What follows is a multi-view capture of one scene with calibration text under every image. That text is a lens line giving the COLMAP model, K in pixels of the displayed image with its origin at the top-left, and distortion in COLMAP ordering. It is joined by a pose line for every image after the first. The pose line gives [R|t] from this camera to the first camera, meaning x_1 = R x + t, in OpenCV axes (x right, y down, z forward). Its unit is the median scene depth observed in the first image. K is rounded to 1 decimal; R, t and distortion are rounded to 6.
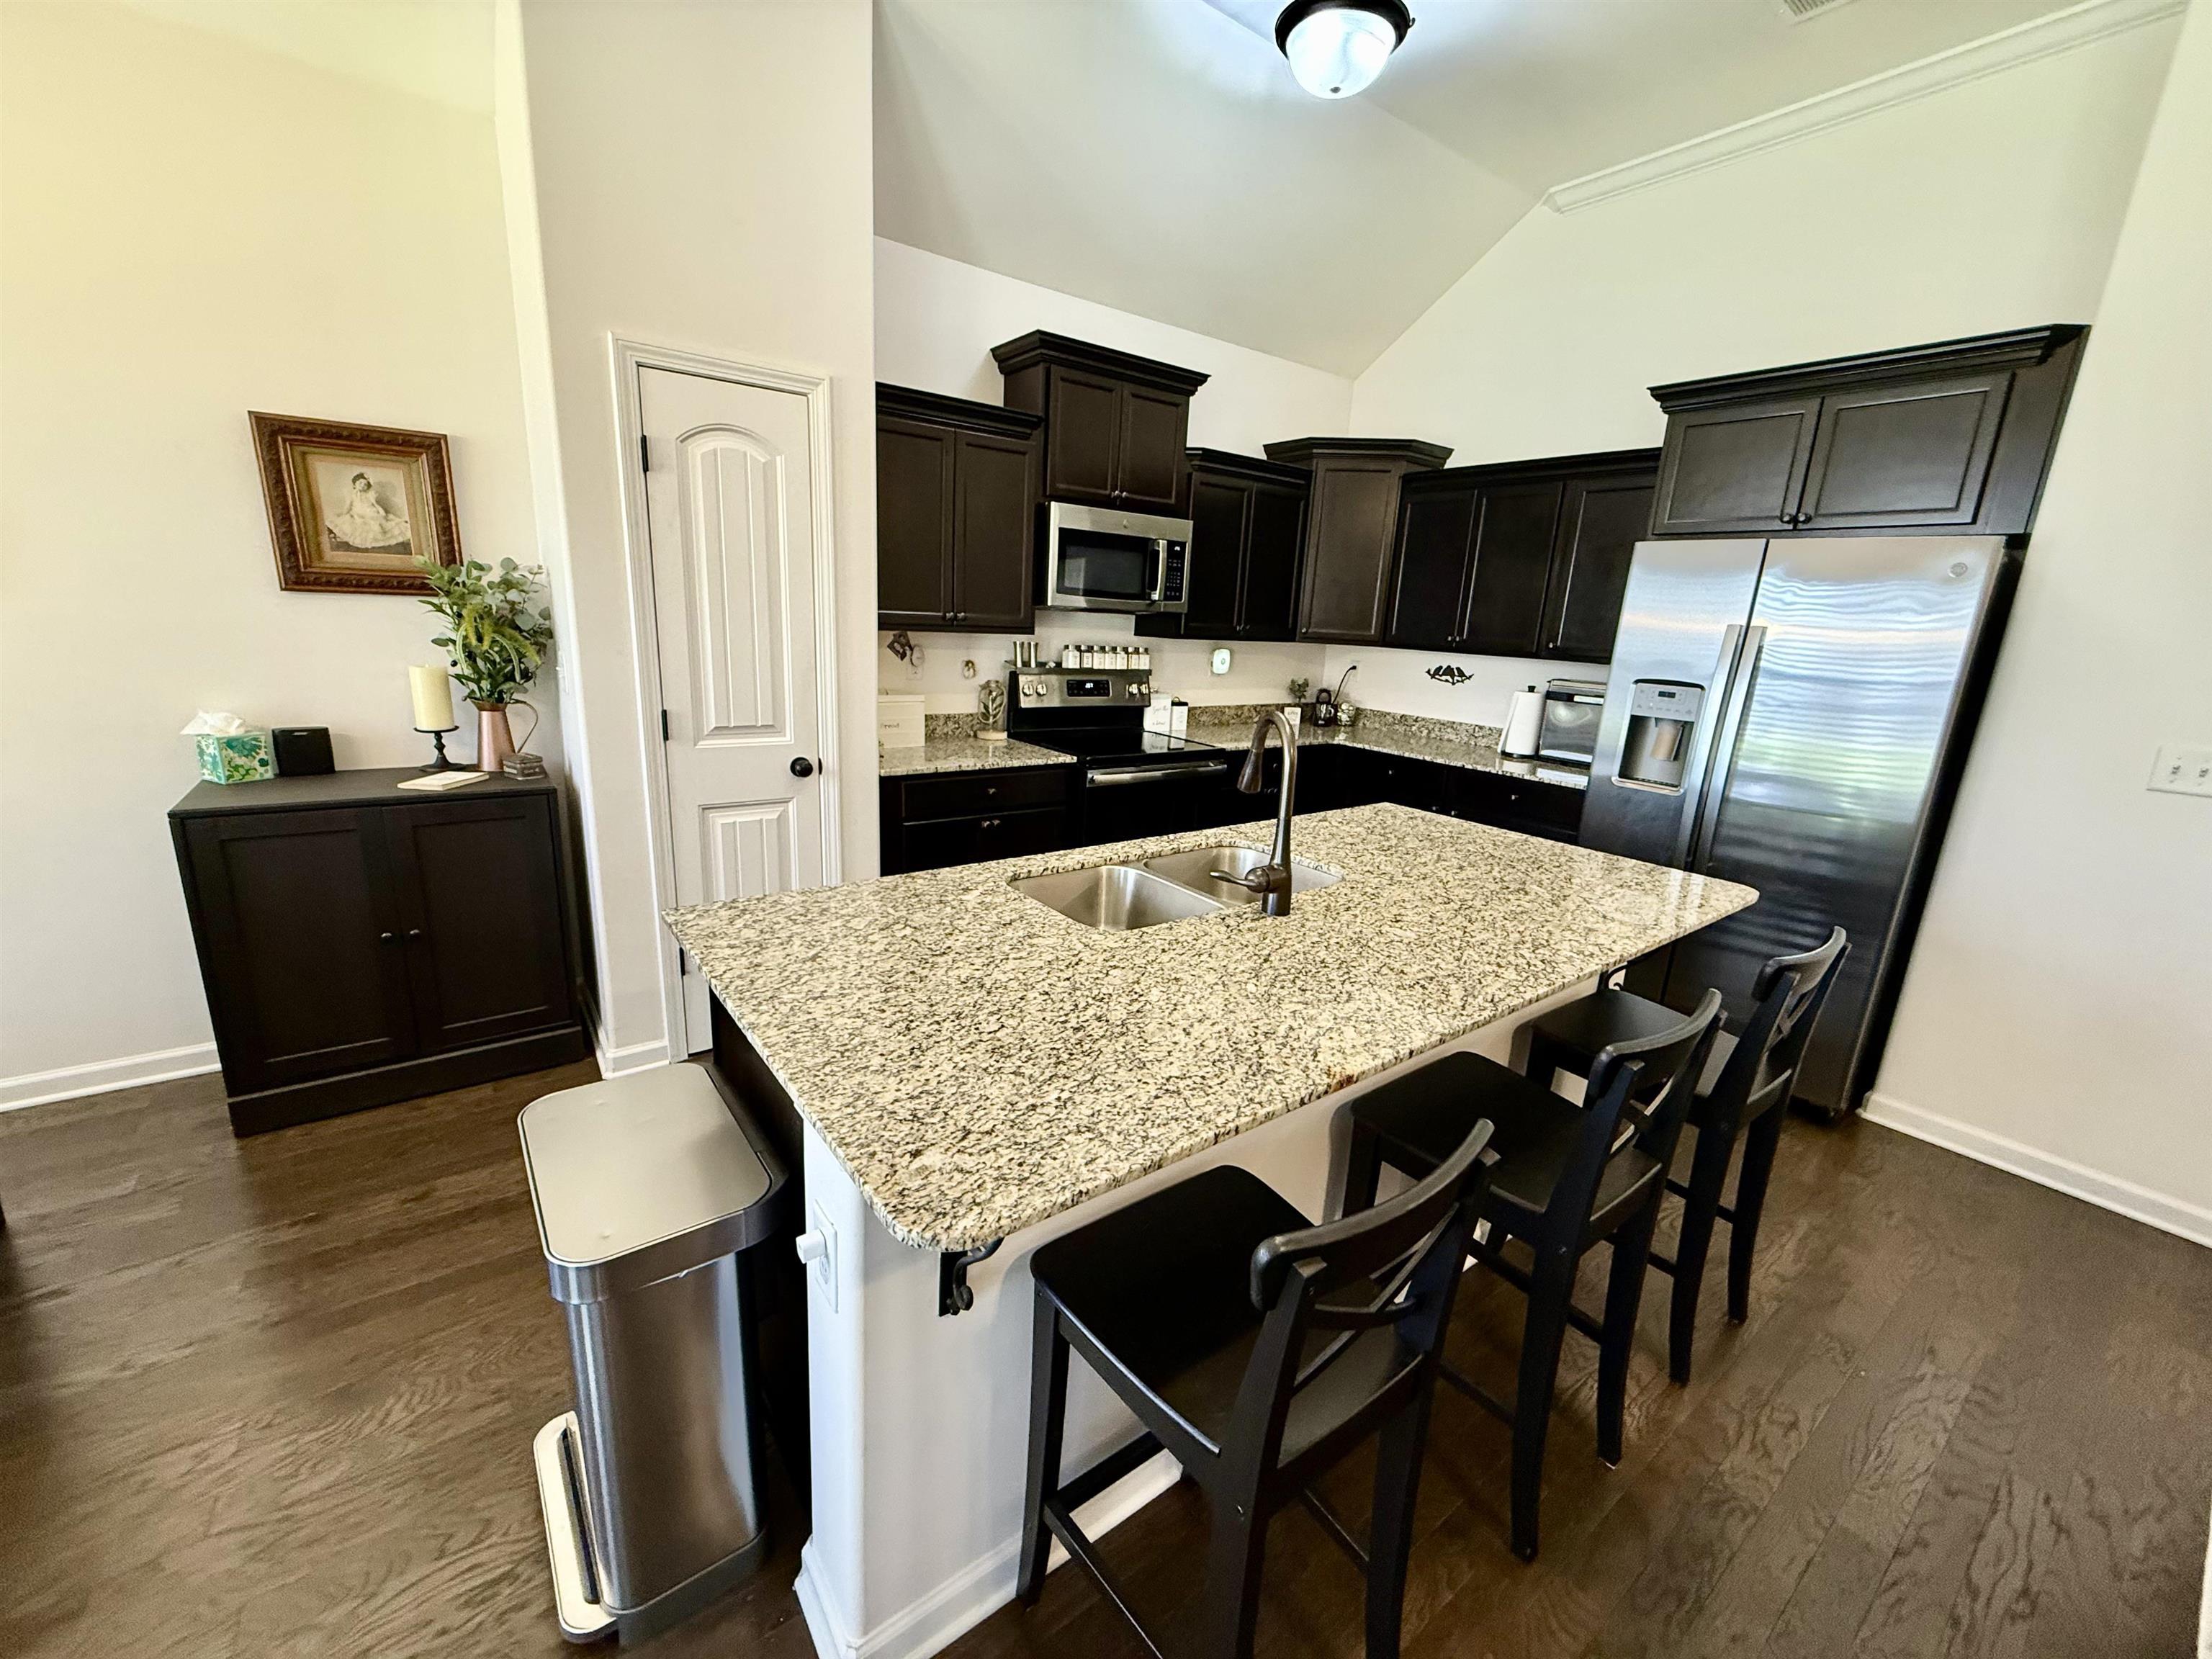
lens RADIAL K [[879.0, 0, 1102.2], [0, 879.0, 829.6], [0, 0, 1]] dist [0.000569, -0.000617]
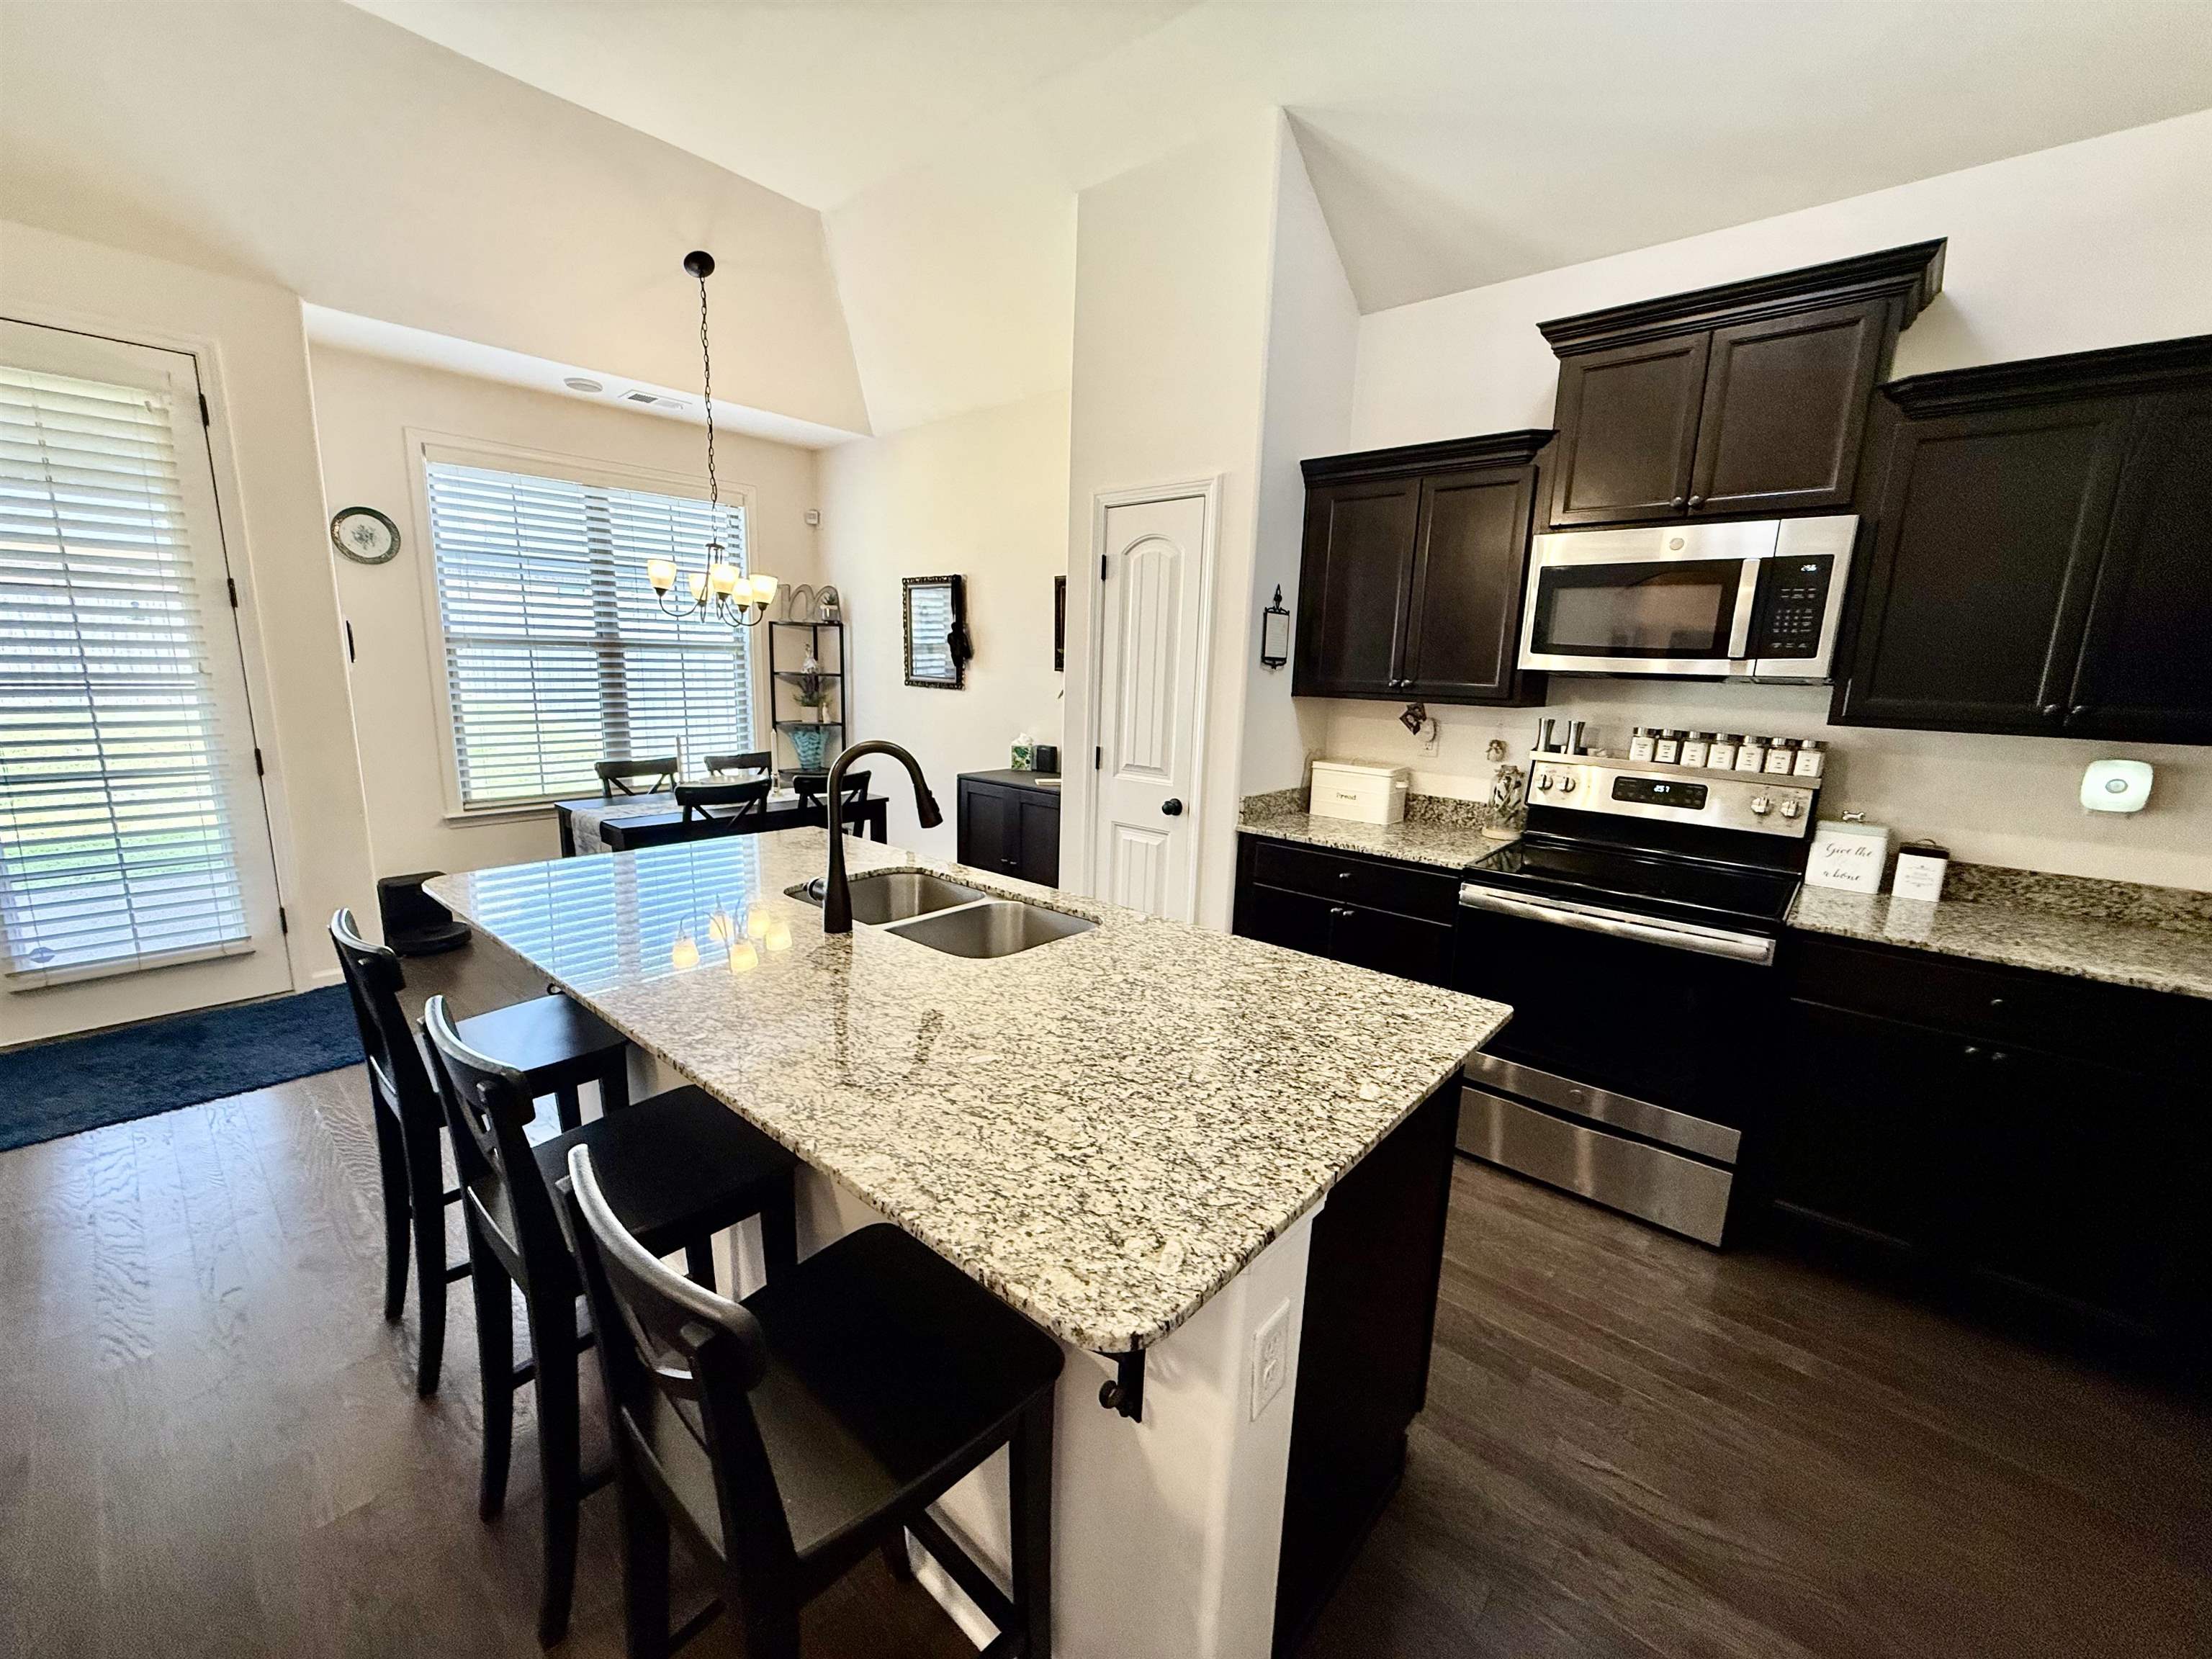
lens RADIAL K [[879.0, 0, 1099.7], [0, 879.0, 827.7], [0, 0, 1]] dist [0.000569, -0.000617]
pose [[0.211492, 0.138893, -0.967460, 0.739119], [-0.256687, 0.962998, 0.082139, -0.109930], [0.943071, 0.230963, 0.239318, 0.602170]]
